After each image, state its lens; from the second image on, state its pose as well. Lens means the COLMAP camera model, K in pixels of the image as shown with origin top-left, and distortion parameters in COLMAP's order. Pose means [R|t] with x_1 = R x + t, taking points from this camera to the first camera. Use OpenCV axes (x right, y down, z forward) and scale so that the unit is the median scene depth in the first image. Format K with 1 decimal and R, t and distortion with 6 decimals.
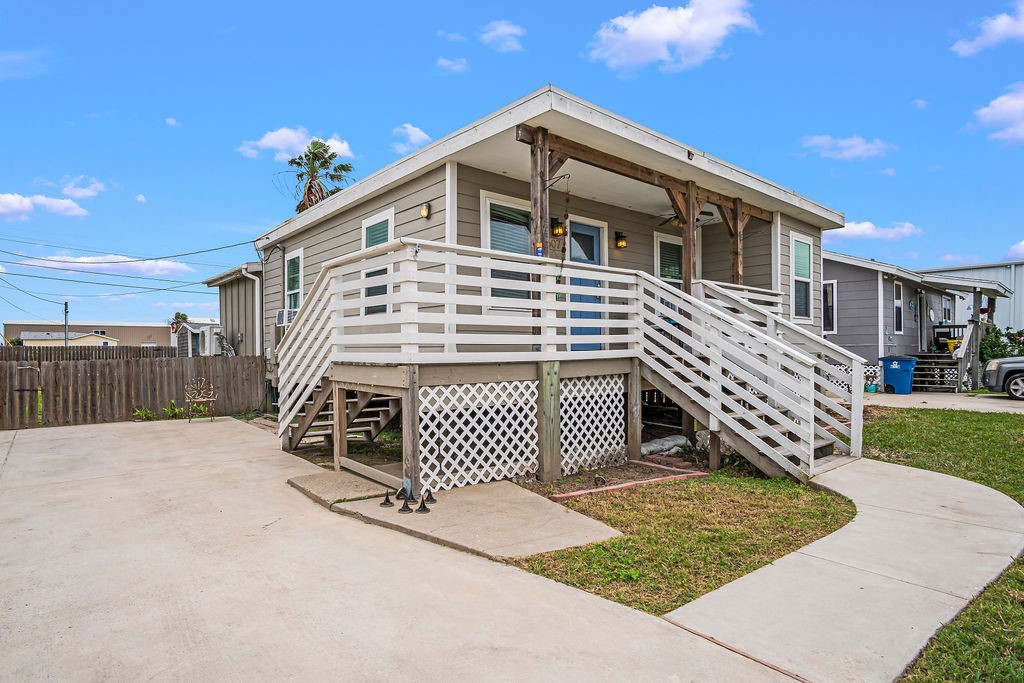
lens RADIAL K [[538.4, 0, 511.2], [0, 538.4, 343.2], [0, 0, 1]] dist [0.003088, 0.001250]
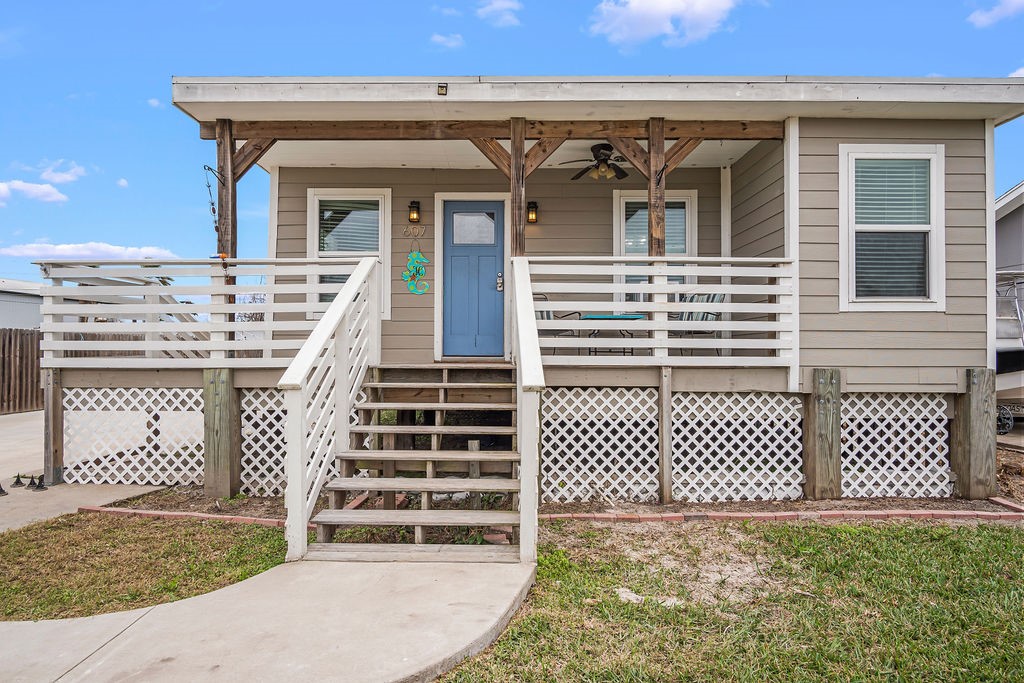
lens RADIAL K [[466.2, 0, 505.1], [0, 466.2, 345.4], [0, 0, 1]] dist [0.001939, 0.000845]
pose [[0.756413, -0.008992, -0.654033, 0.801775], [0.001915, 0.999932, -0.011532, 0.002686], [0.654092, 0.007470, 0.756378, 0.583734]]
